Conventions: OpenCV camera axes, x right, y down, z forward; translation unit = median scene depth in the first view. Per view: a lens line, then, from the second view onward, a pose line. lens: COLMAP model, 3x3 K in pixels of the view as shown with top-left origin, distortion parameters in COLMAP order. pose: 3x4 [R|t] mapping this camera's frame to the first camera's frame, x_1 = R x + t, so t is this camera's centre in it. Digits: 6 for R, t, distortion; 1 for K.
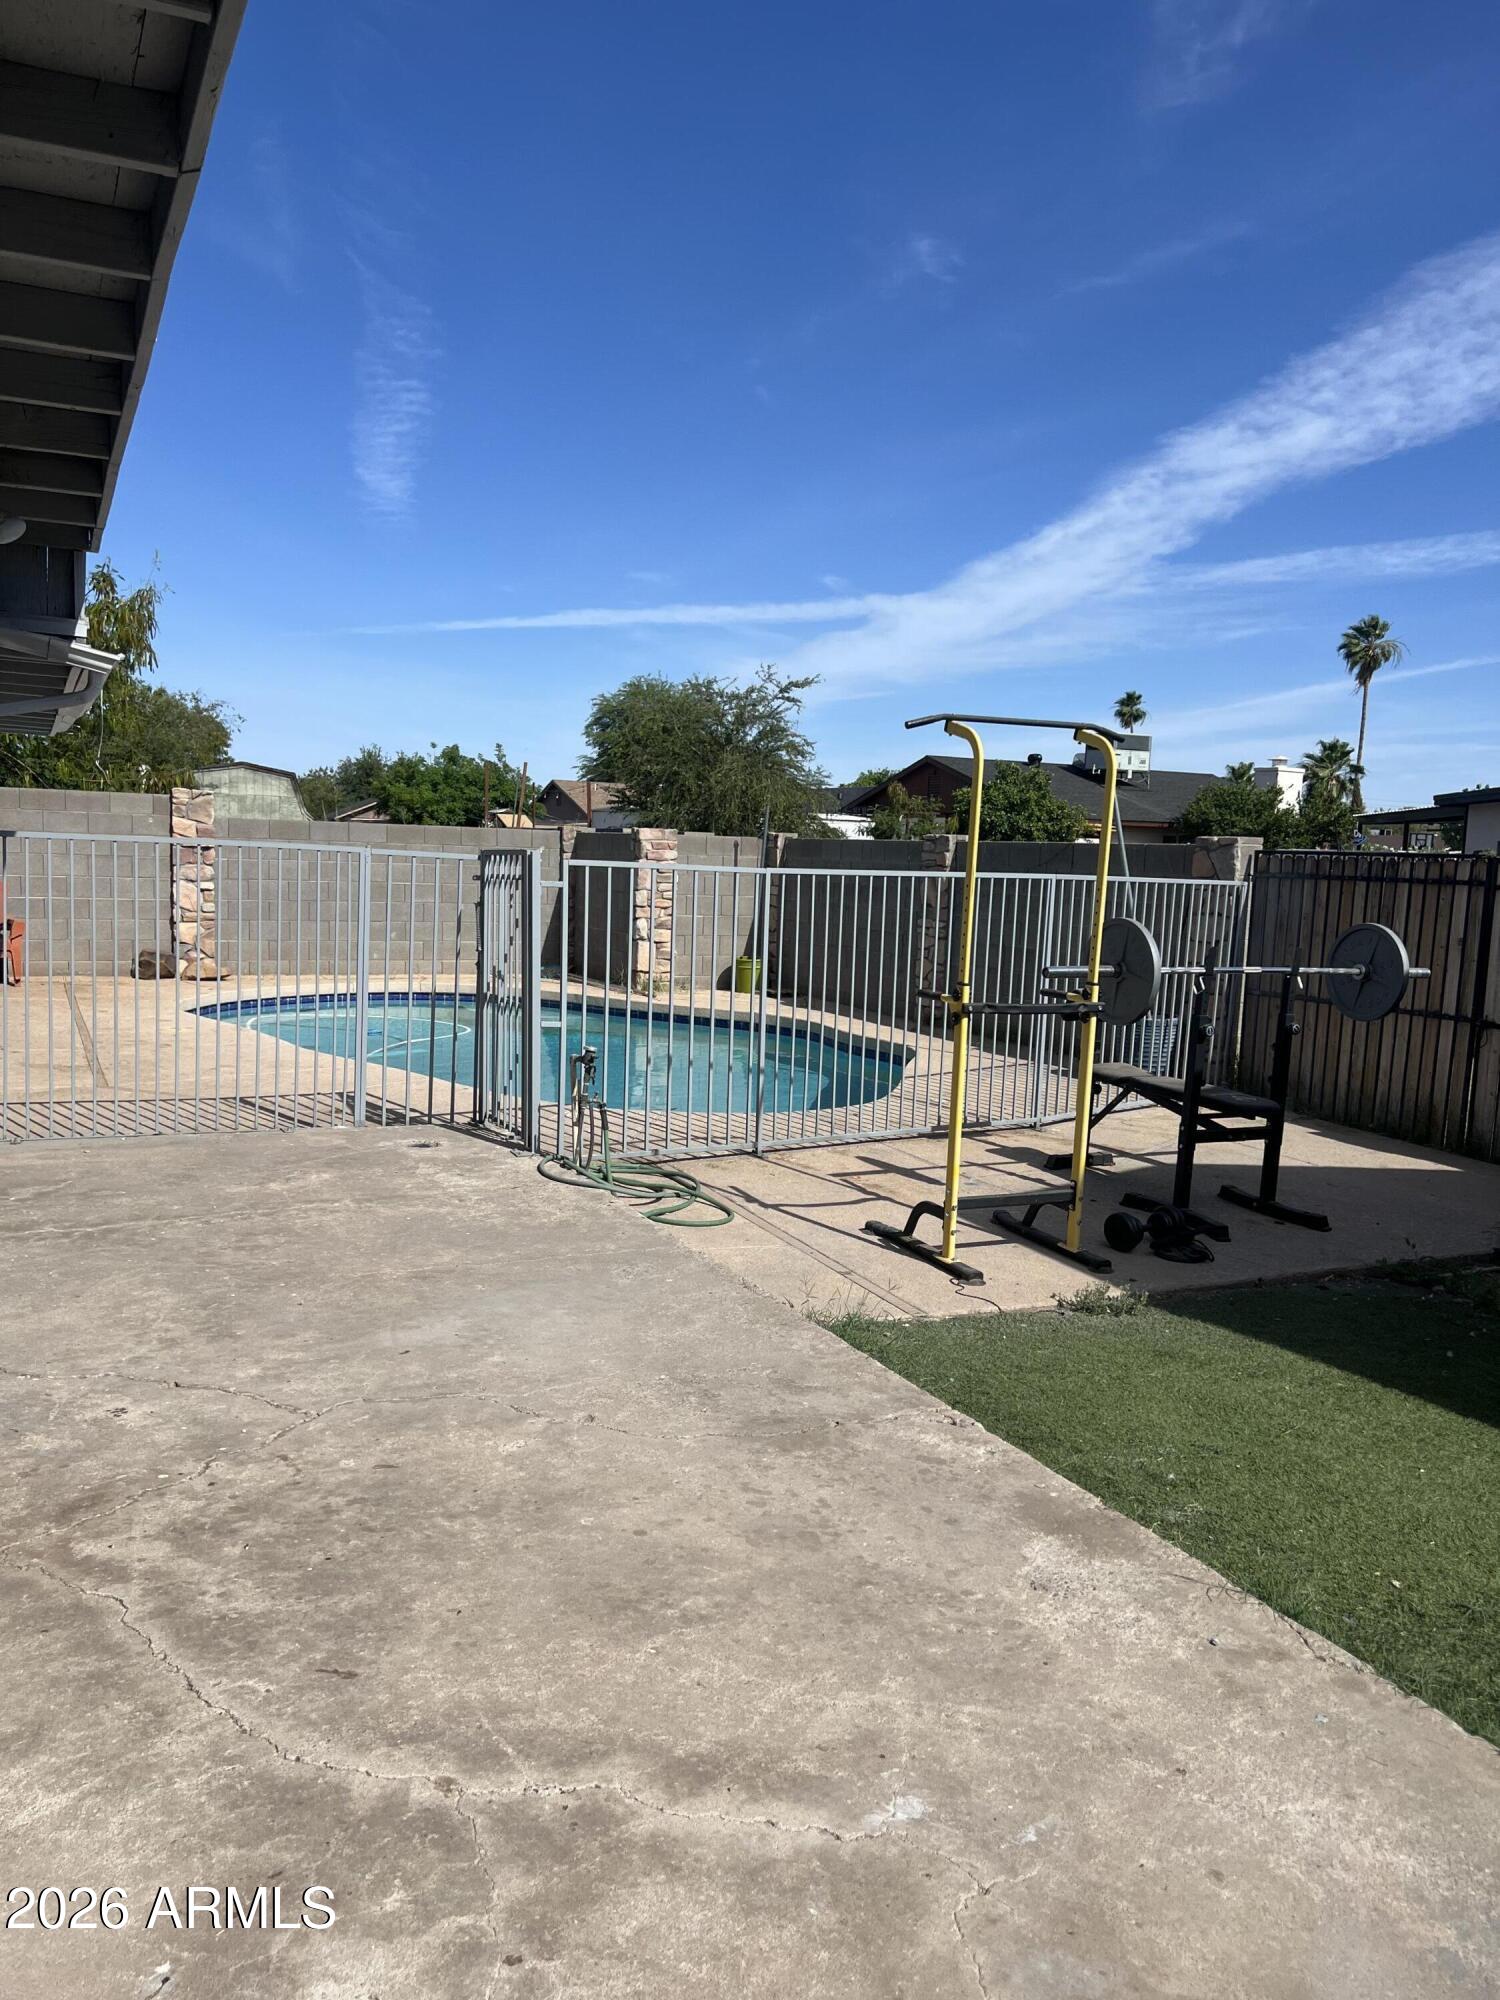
lens RADIAL K [[1485.0, 0, 750.0], [0, 1485.0, 1000.0], [0, 0, 1]] dist [0.160853, -0.418167]
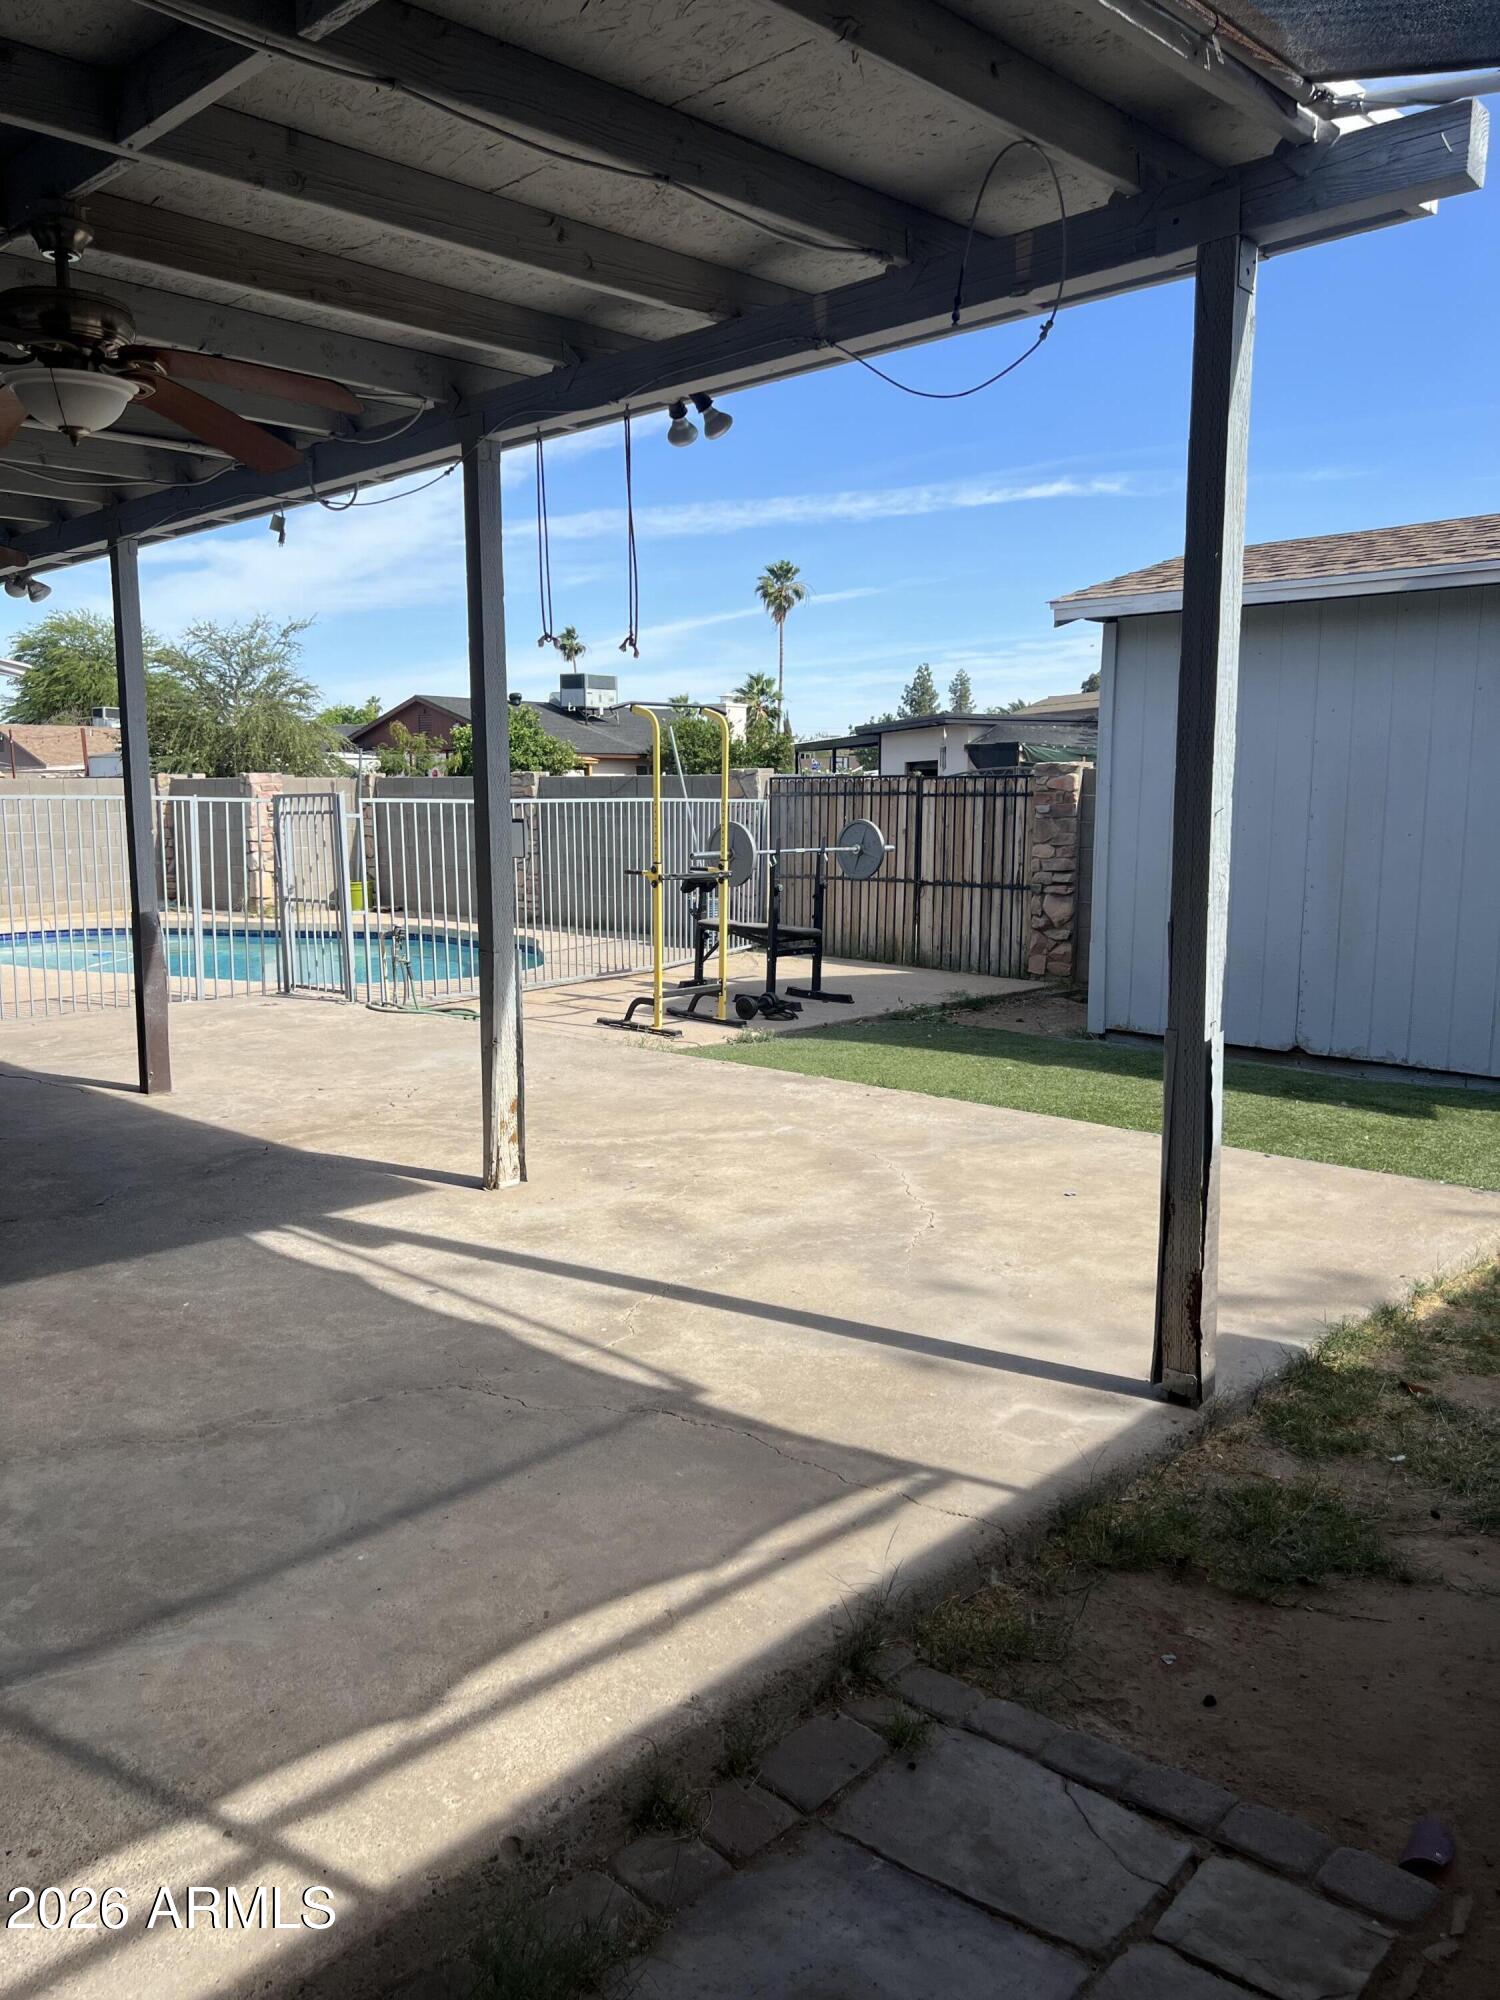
lens RADIAL K [[1530.4, 0, 750.0], [0, 1530.4, 1000.0], [0, 0, 1]] dist [0.081925, -0.086530]
pose [[0.932572, -0.085369, 0.350743, -0.223223], [0.070859, 0.996022, 0.054023, 0.033874], [-0.353960, -0.025527, 0.934912, -0.386361]]
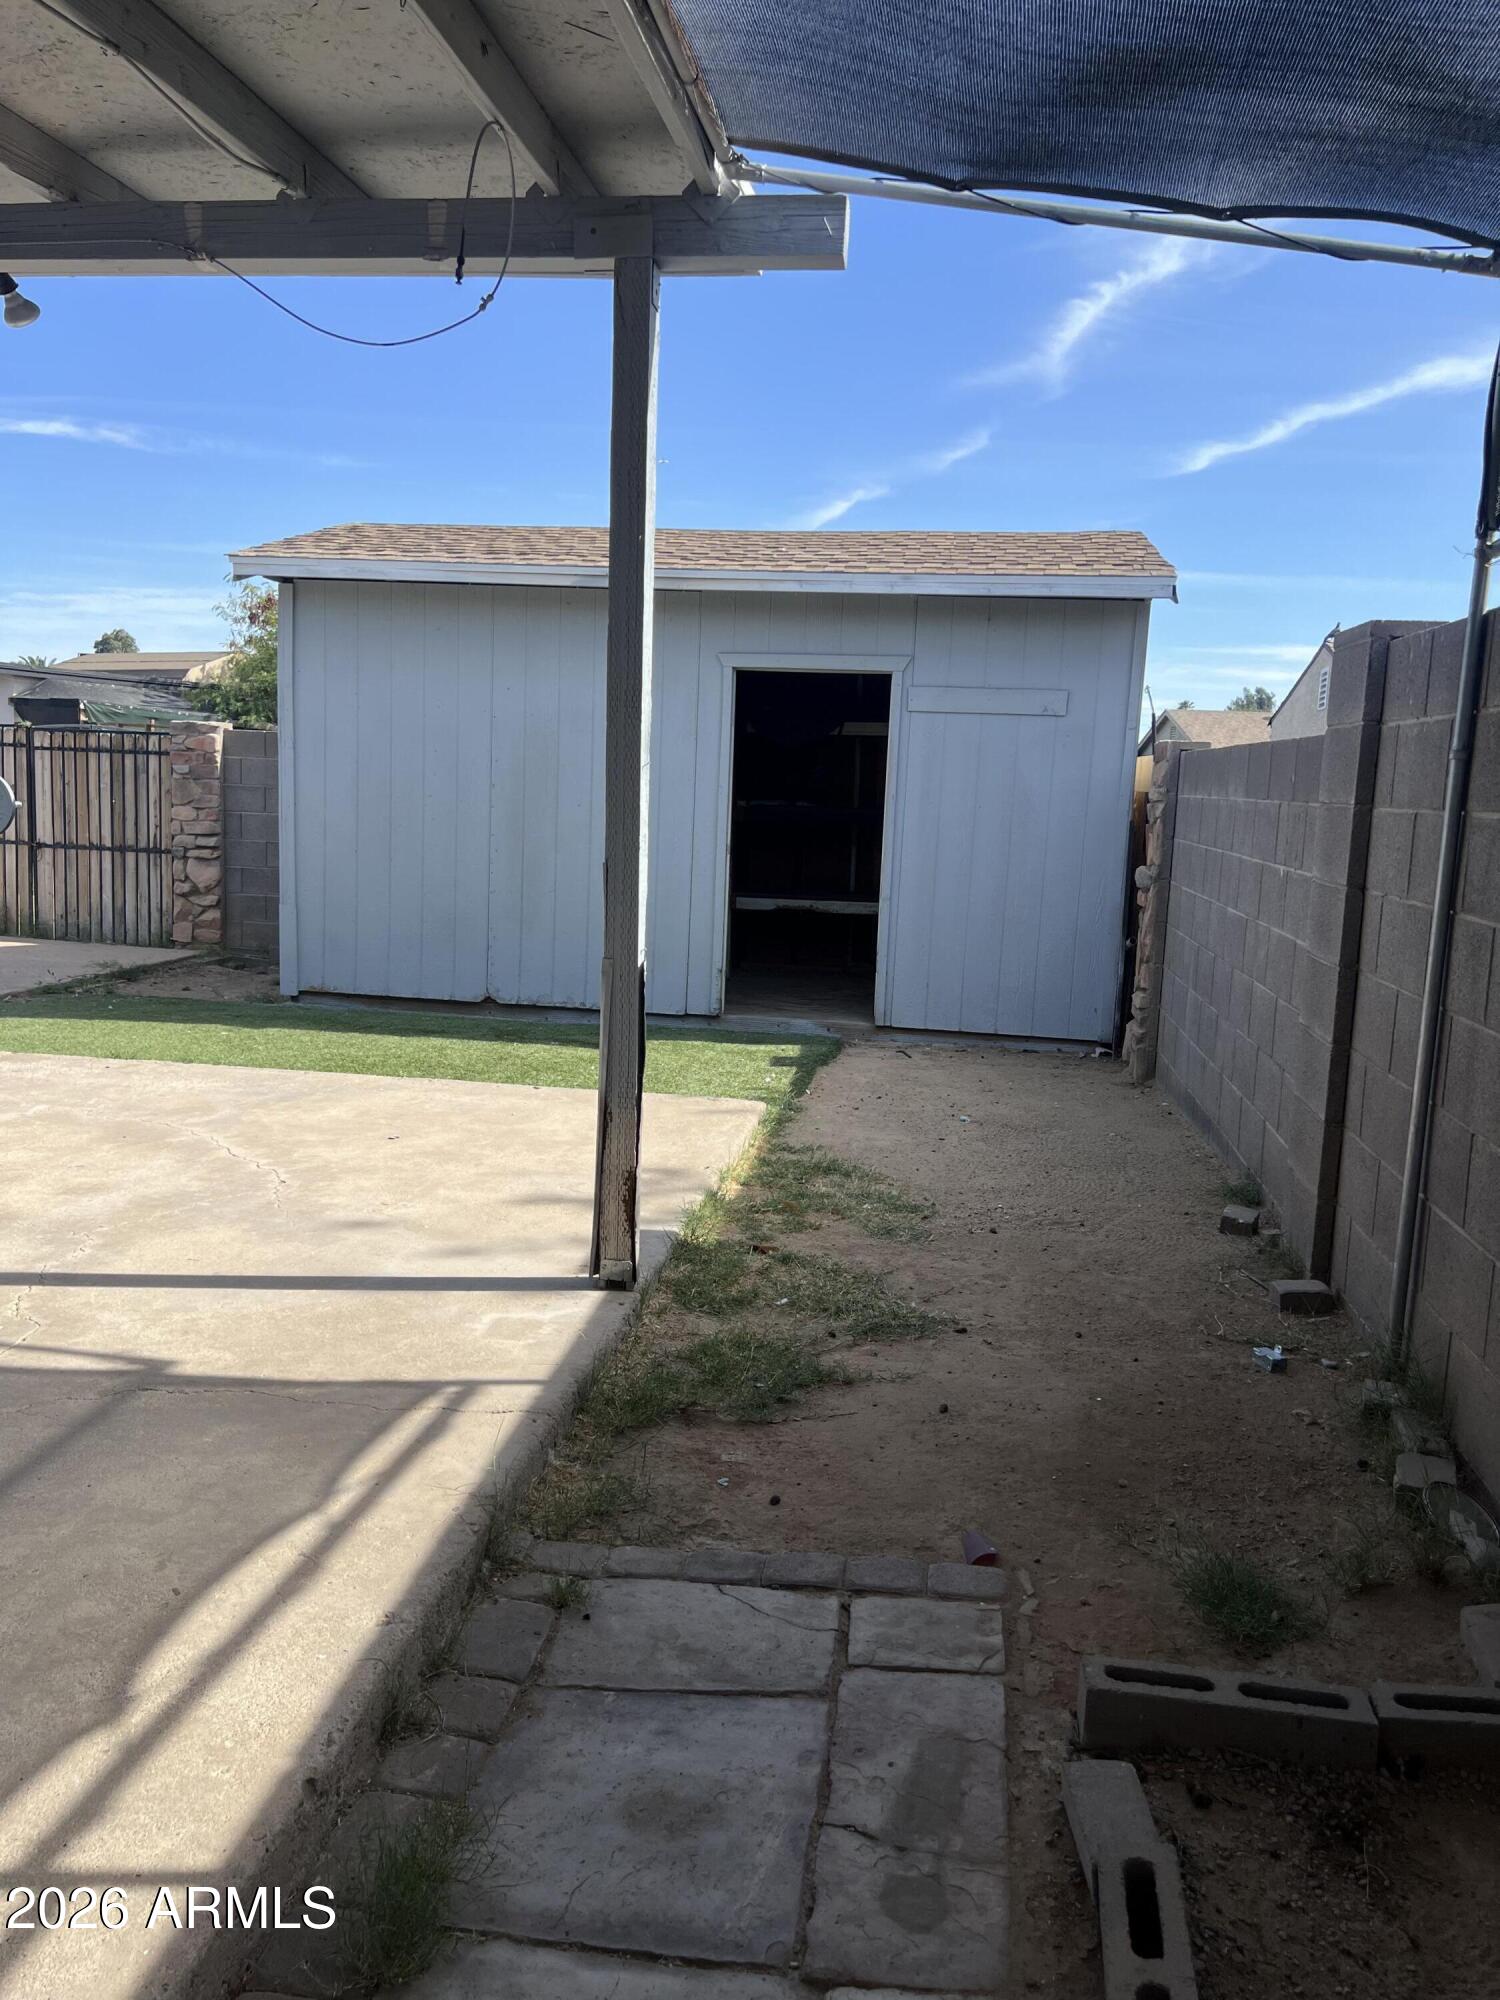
lens RADIAL K [[1530.4, 0, 750.0], [0, 1530.4, 1000.0], [0, 0, 1]] dist [0.081925, -0.086530]
pose [[0.546888, -0.130522, 0.826969, -0.332115], [0.065949, 0.991419, 0.112865, 0.035077], [-0.834604, -0.007187, 0.550804, -0.331948]]
